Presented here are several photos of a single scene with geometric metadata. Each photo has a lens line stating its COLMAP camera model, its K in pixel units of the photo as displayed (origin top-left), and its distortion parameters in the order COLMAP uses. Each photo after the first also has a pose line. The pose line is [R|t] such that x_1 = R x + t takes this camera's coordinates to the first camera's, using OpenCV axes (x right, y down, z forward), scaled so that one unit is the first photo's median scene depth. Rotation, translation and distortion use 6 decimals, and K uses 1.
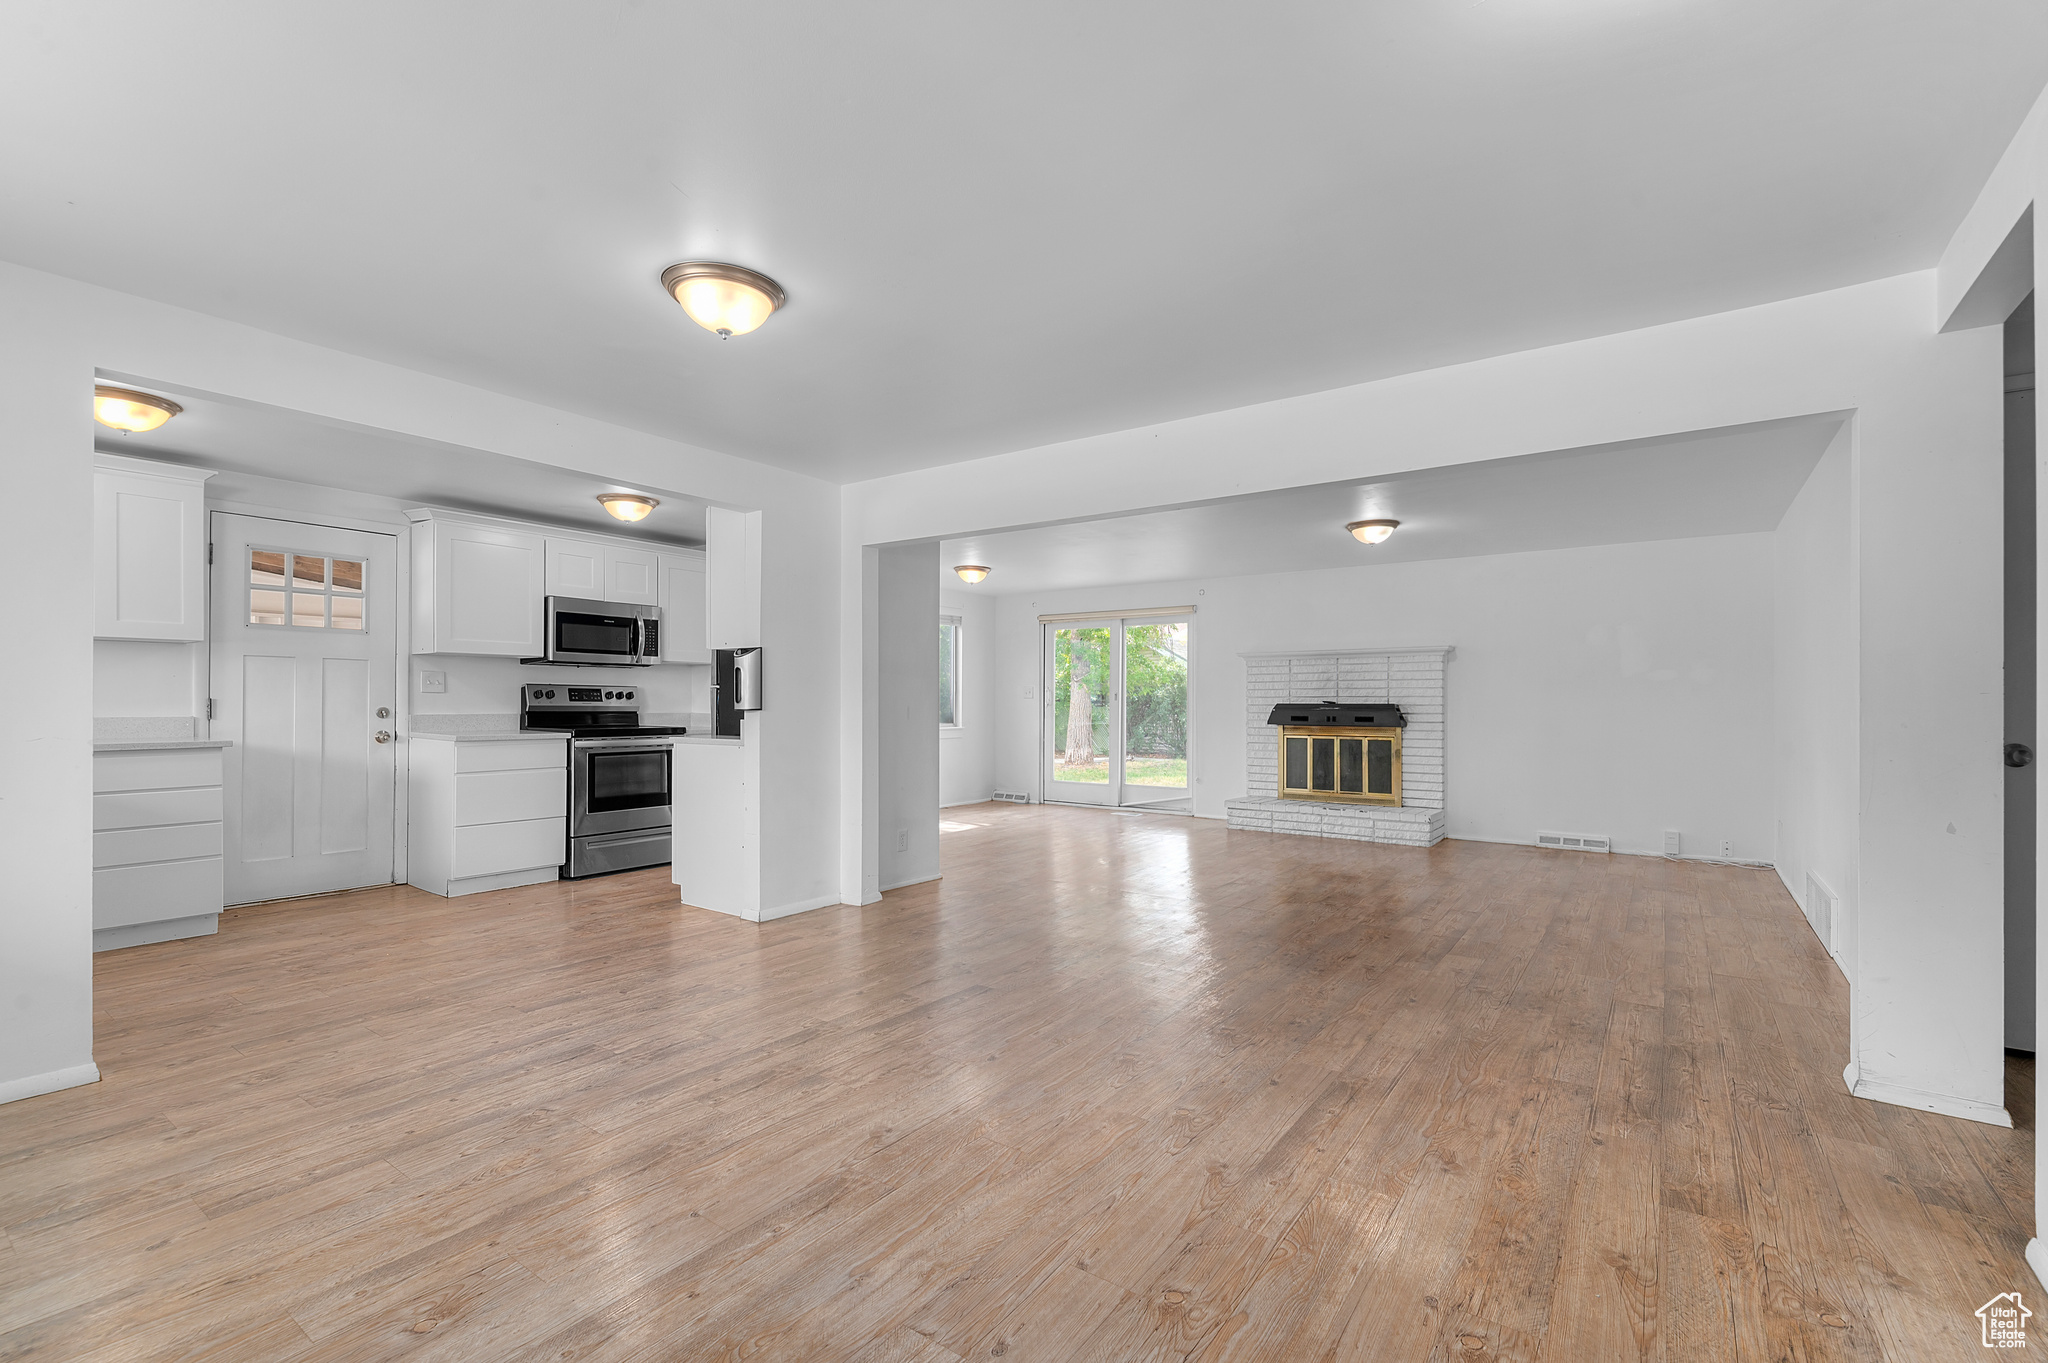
lens RADIAL K [[891.5, 0, 1043.2], [0, 891.5, 698.4], [0, 0, 1]] dist [0.005284, -0.003154]
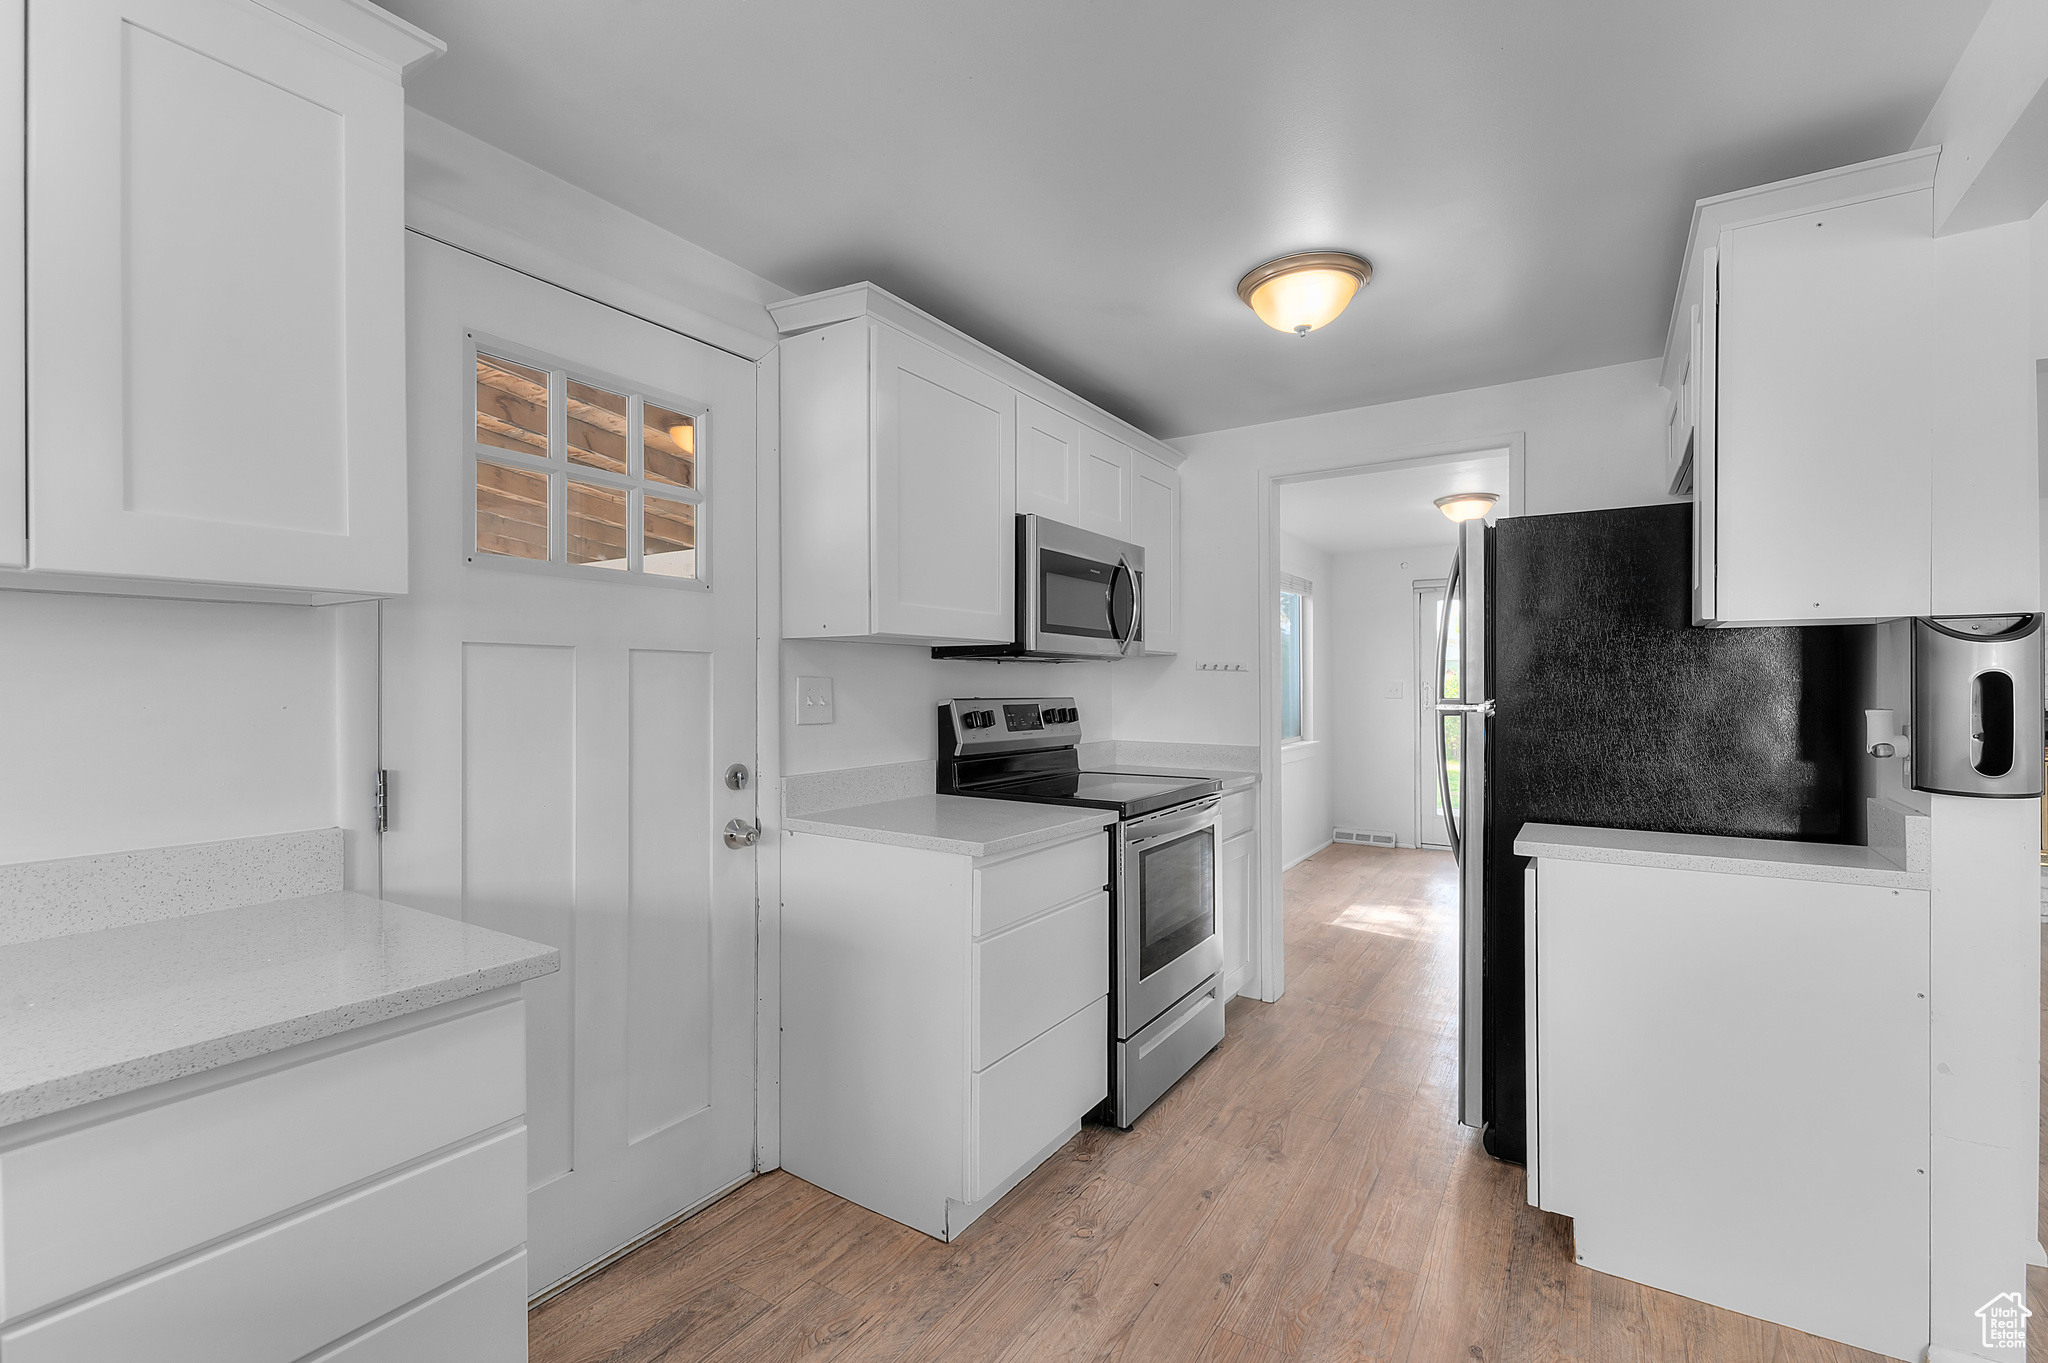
lens RADIAL K [[891.5, 0, 1039.0], [0, 891.5, 683.9], [0, 0, 1]] dist [0.005284, -0.003154]
pose [[0.998895, -0.004933, 0.046747, -0.625902], [0.004806, 0.999984, 0.002826, -0.029001], [-0.046760, -0.002599, 0.998903, 0.581050]]
